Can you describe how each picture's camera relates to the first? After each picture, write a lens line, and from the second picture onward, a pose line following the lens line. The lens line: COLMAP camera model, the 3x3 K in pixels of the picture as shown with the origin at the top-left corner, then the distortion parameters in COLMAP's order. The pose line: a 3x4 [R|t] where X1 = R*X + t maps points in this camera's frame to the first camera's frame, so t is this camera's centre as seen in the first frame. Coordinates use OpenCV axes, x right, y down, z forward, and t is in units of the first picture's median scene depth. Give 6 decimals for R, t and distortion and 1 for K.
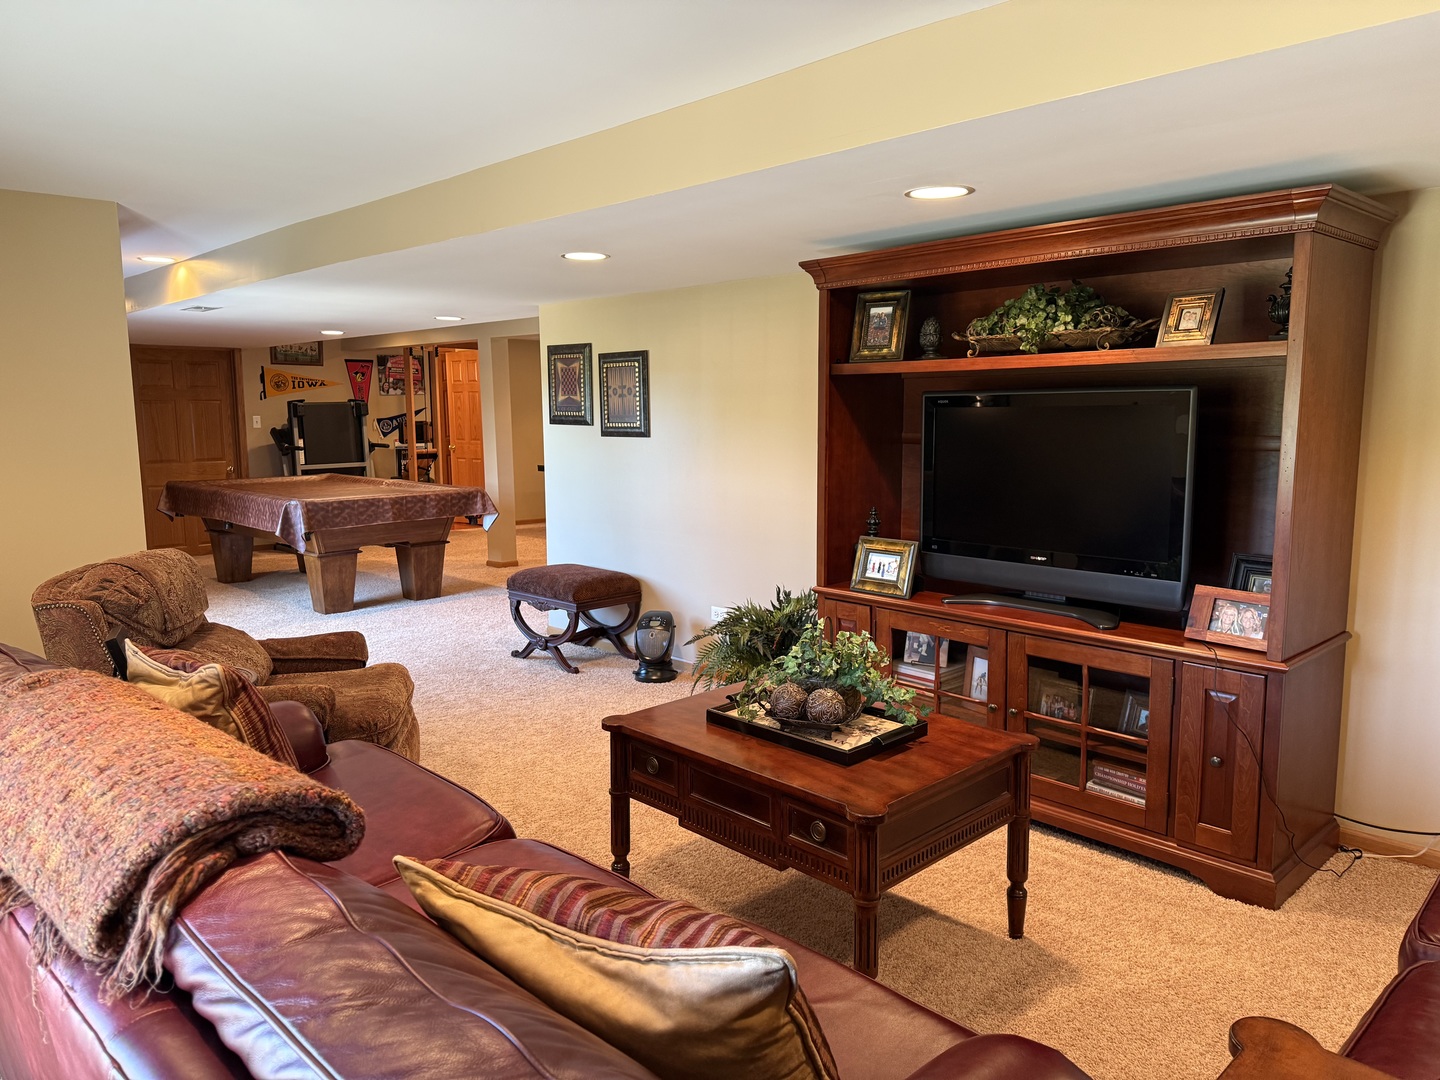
lens RADIAL K [[1003.5, 0, 728.4], [0, 1003.5, 542.9], [0, 0, 1]] dist [0.156870, -0.292858]
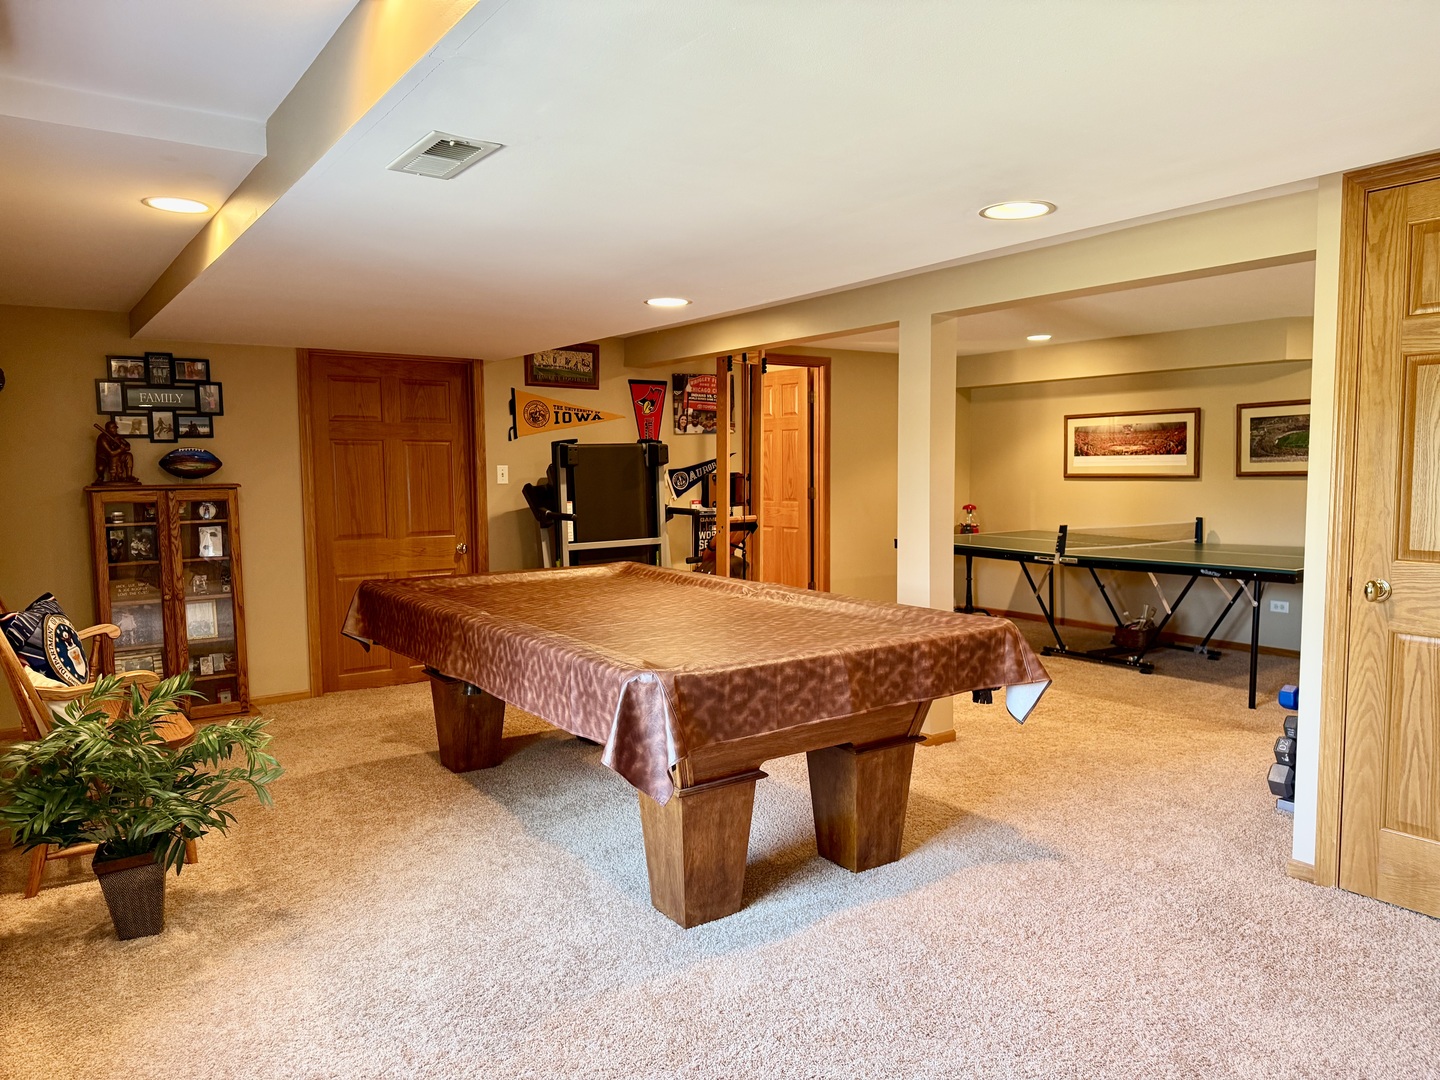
lens RADIAL K [[1003.5, 0, 728.4], [0, 1003.5, 542.9], [0, 0, 1]] dist [0.156870, -0.292858]
pose [[0.985430, 0.012646, -0.169611, -0.216357], [-0.021298, 0.998557, -0.049291, -0.047897], [0.168743, 0.052185, 0.984278, 0.408420]]
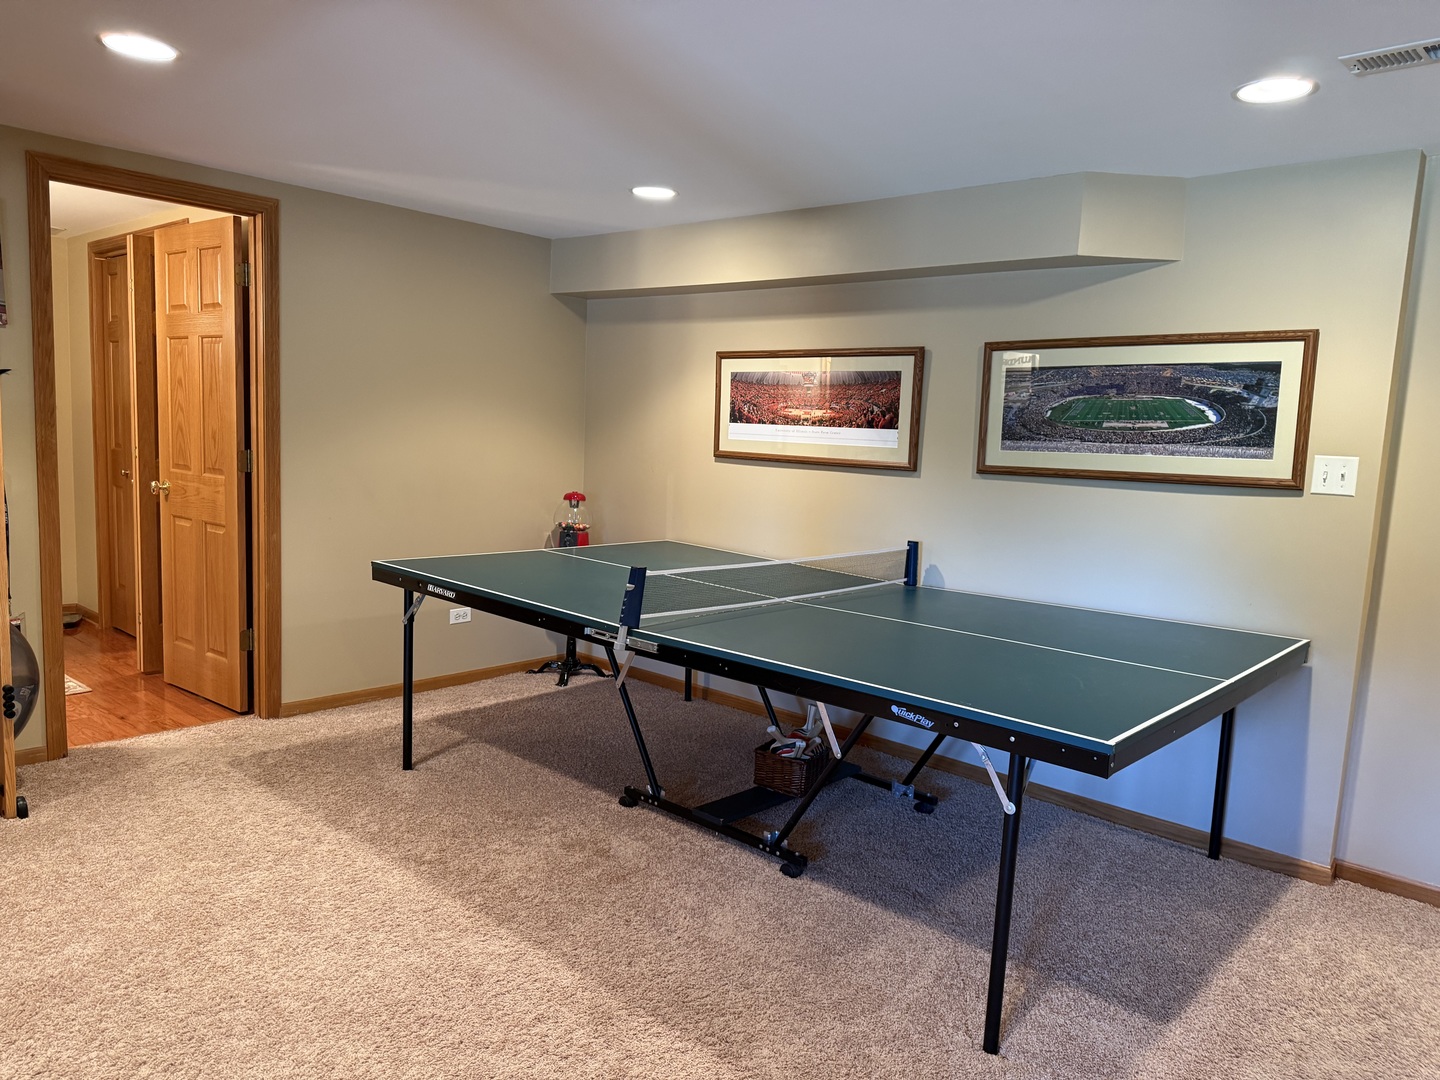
lens RADIAL K [[1003.5, 0, 728.4], [0, 1003.5, 542.9], [0, 0, 1]] dist [0.156870, -0.292858]
pose [[0.997172, 0.048743, 0.057208, -0.108522], [-0.047988, 0.998743, -0.014504, -0.098654], [-0.057843, 0.011718, 0.998257, 0.775295]]
